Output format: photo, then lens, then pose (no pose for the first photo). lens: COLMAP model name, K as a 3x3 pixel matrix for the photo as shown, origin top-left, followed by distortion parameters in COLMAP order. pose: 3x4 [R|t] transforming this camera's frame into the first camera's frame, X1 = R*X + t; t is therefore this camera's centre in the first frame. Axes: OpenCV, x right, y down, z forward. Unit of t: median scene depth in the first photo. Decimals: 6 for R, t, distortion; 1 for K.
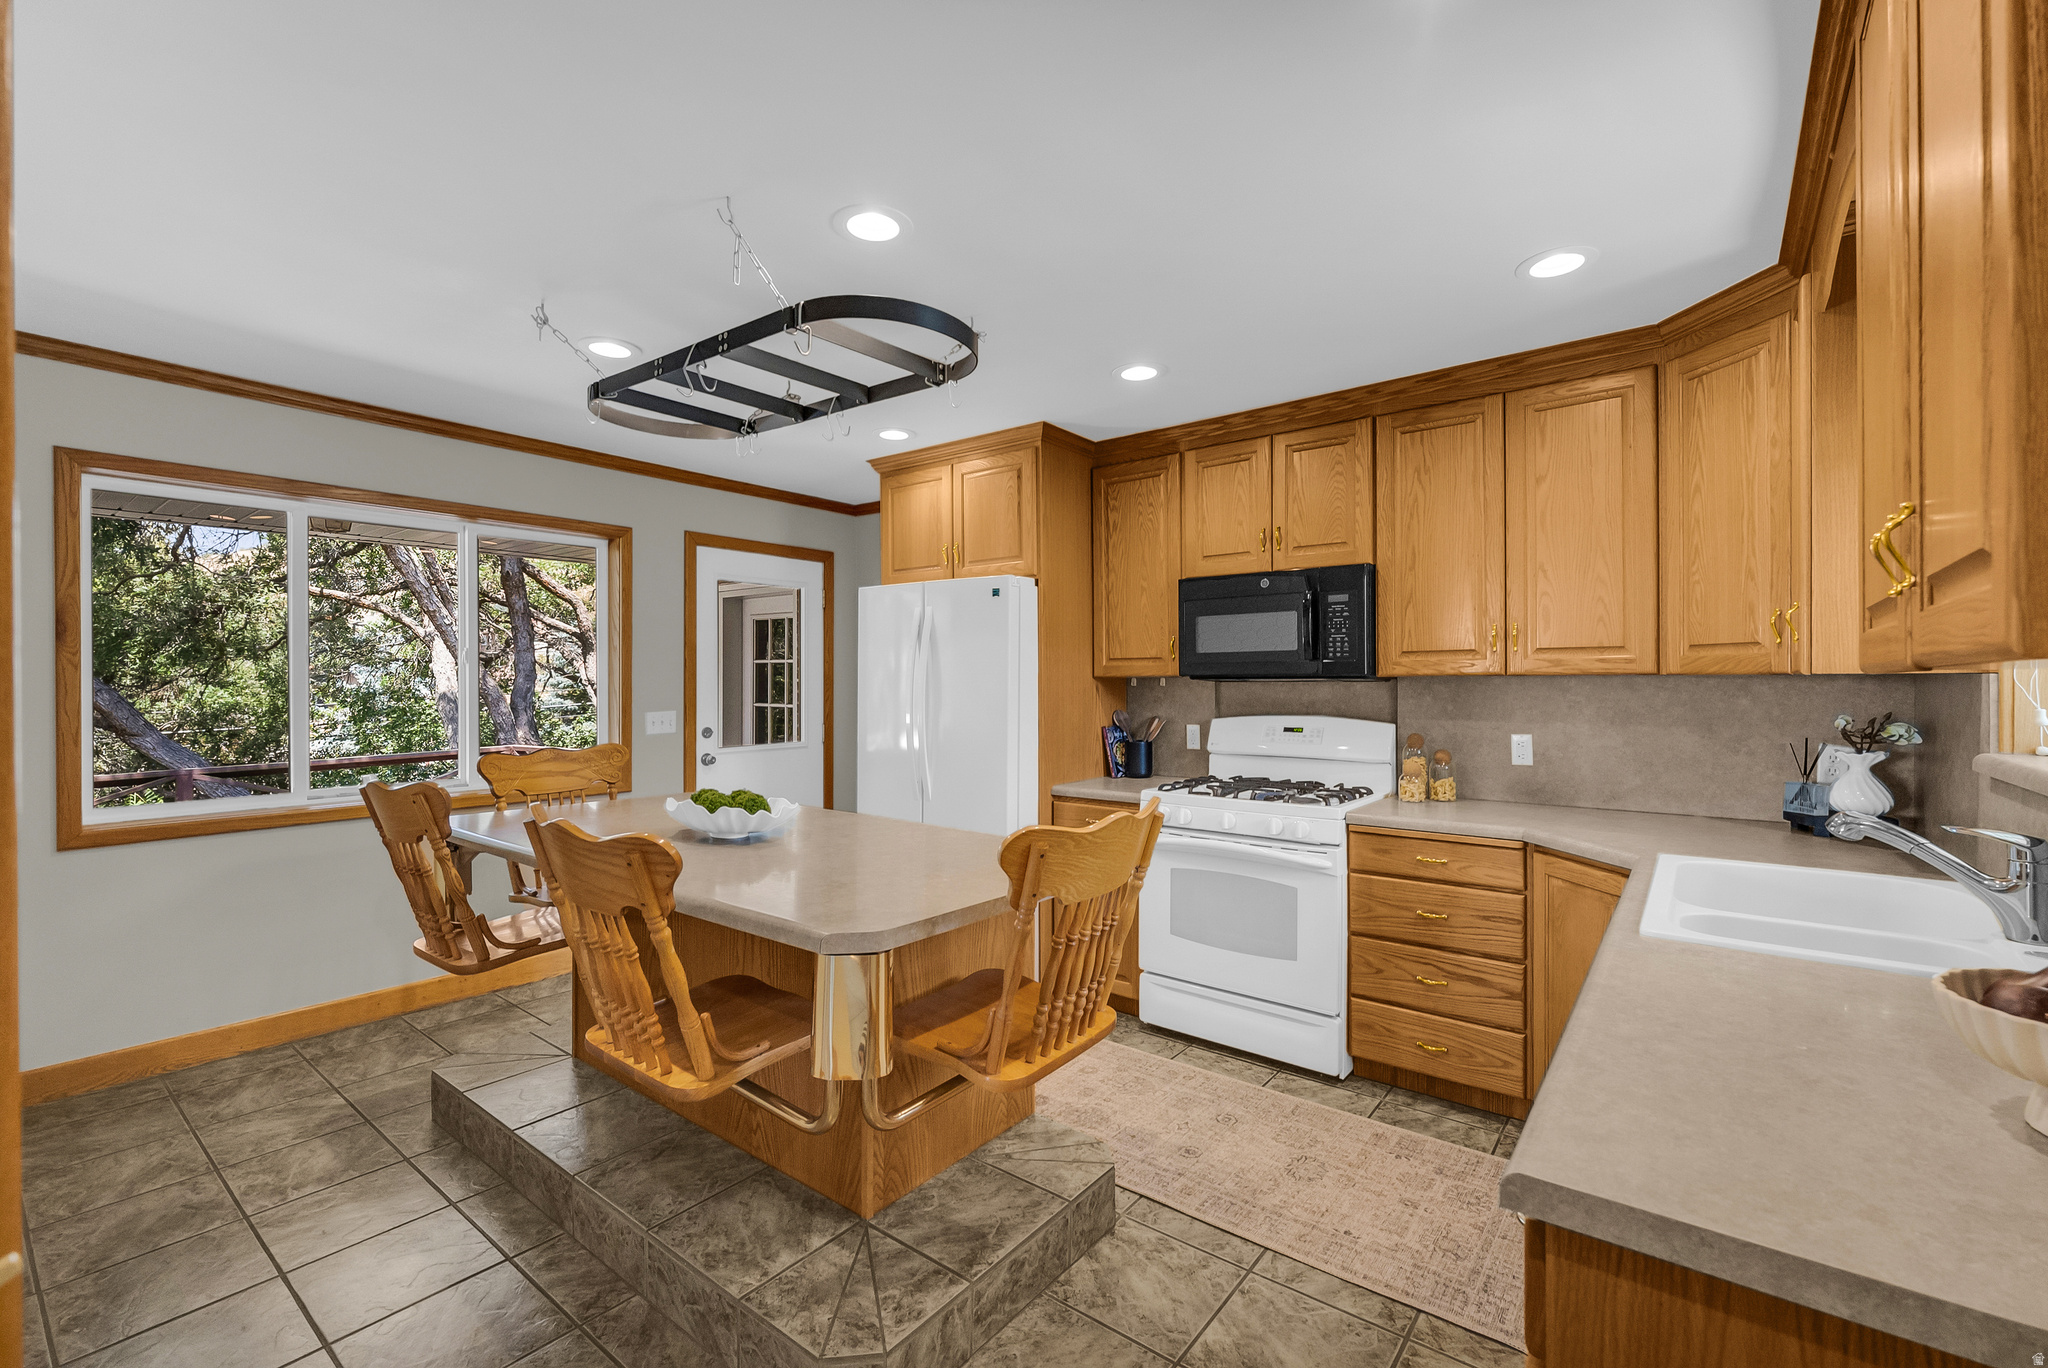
lens RADIAL K [[881.4, 0, 995.8], [0, 881.4, 690.4], [0, 0, 1]] dist [-0.000324, -0.000037]
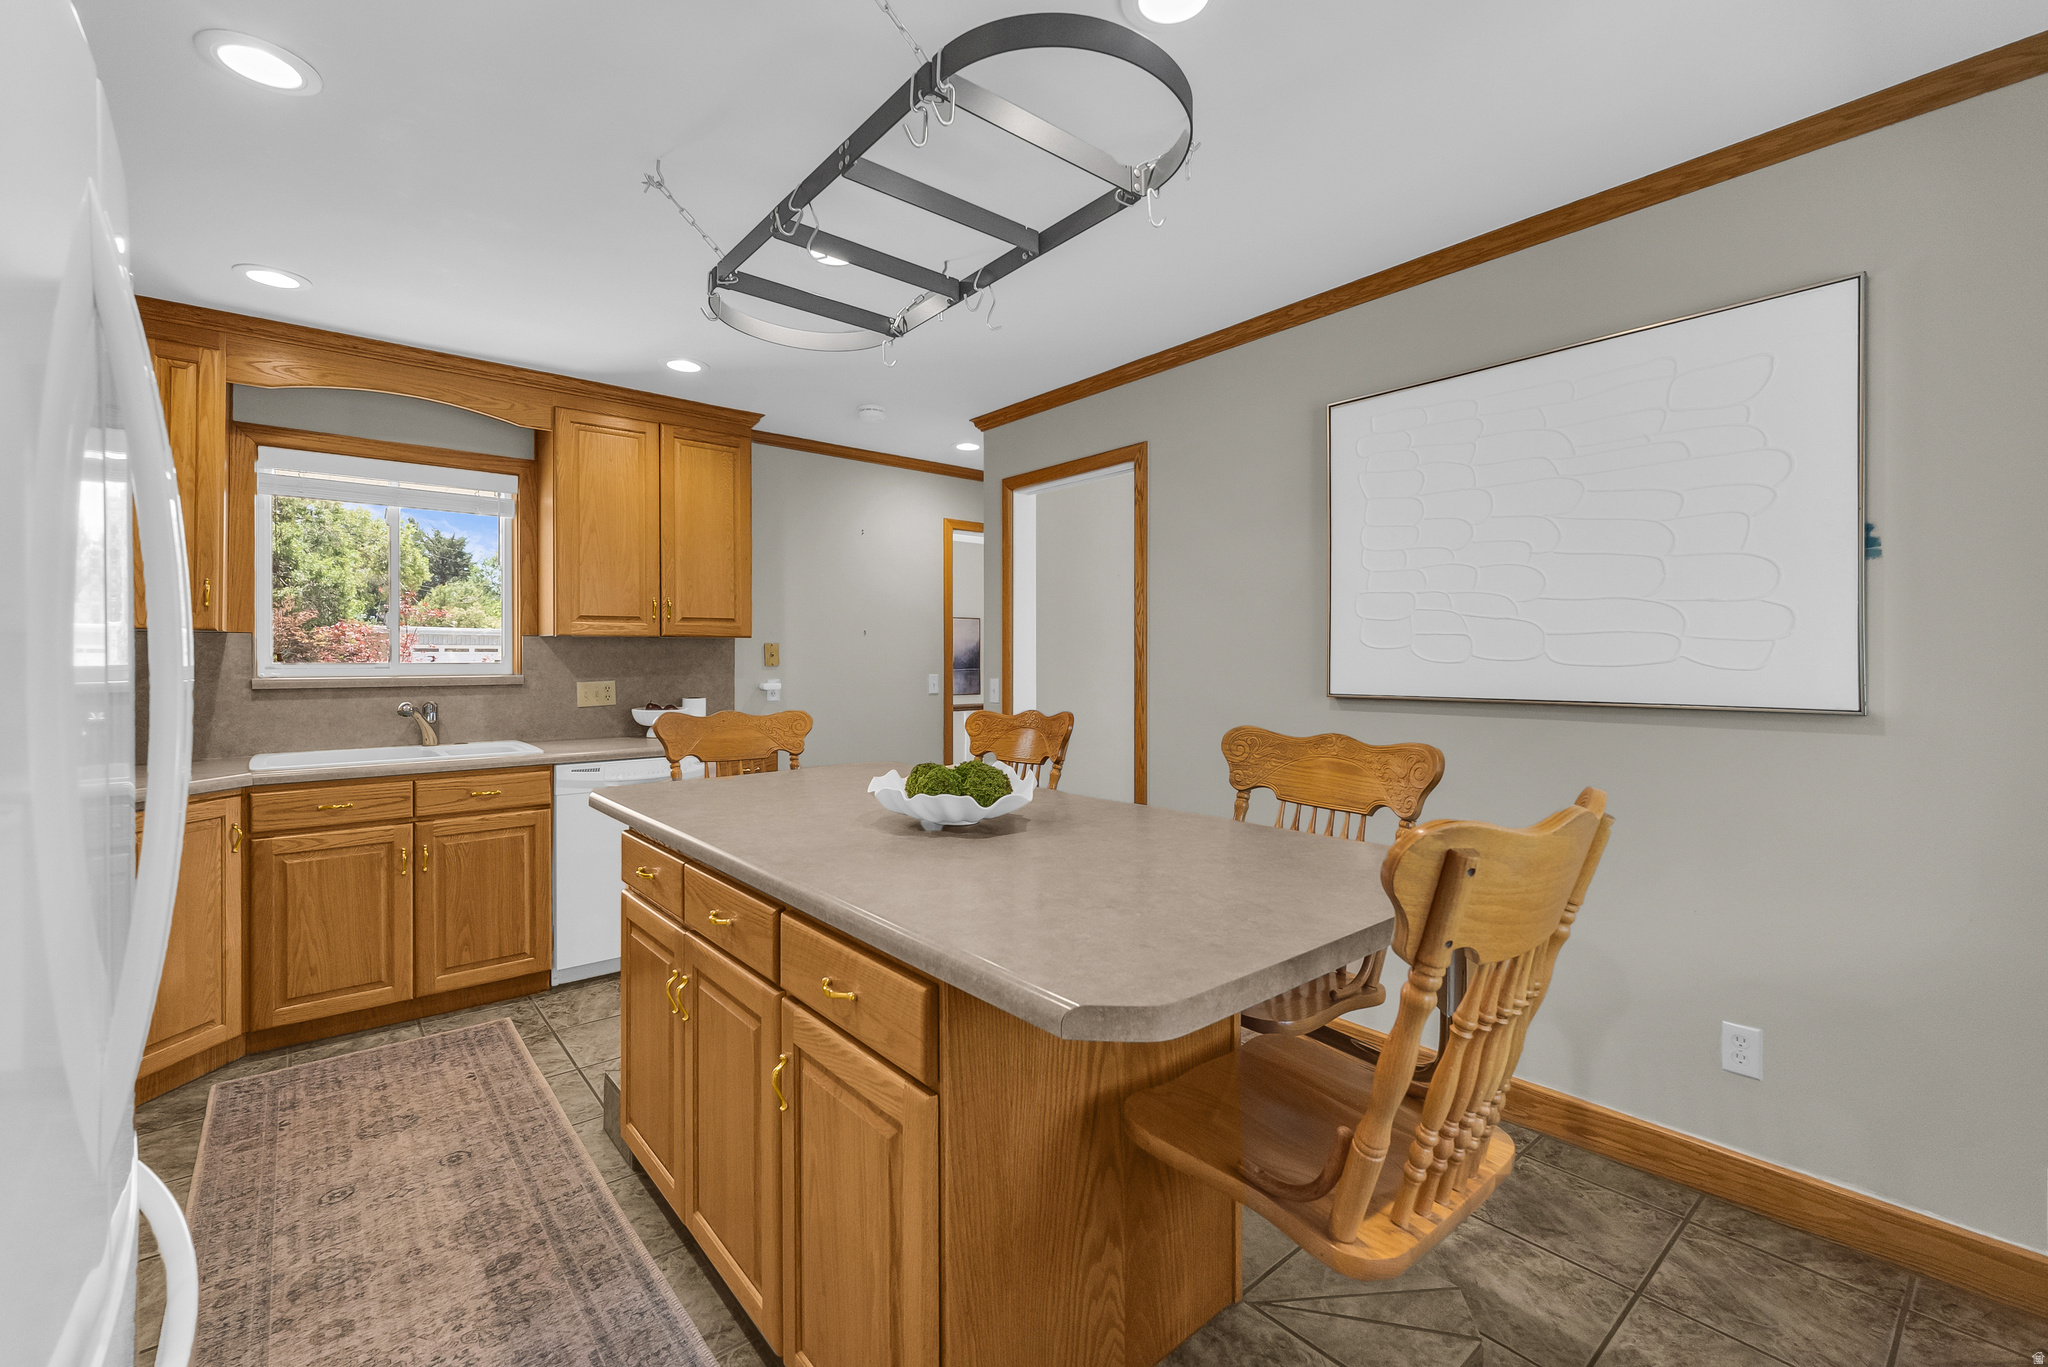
lens RADIAL K [[869.2, 0, 1024.0], [0, 869.2, 683.5], [0, 0, 1]] dist [-0.001251, -0.000100]
pose [[-0.982520, -0.002885, 0.186136, -0.396613], [0.003535, 0.999410, 0.034153, 0.013834], [-0.186124, 0.034214, -0.981930, 1.399229]]
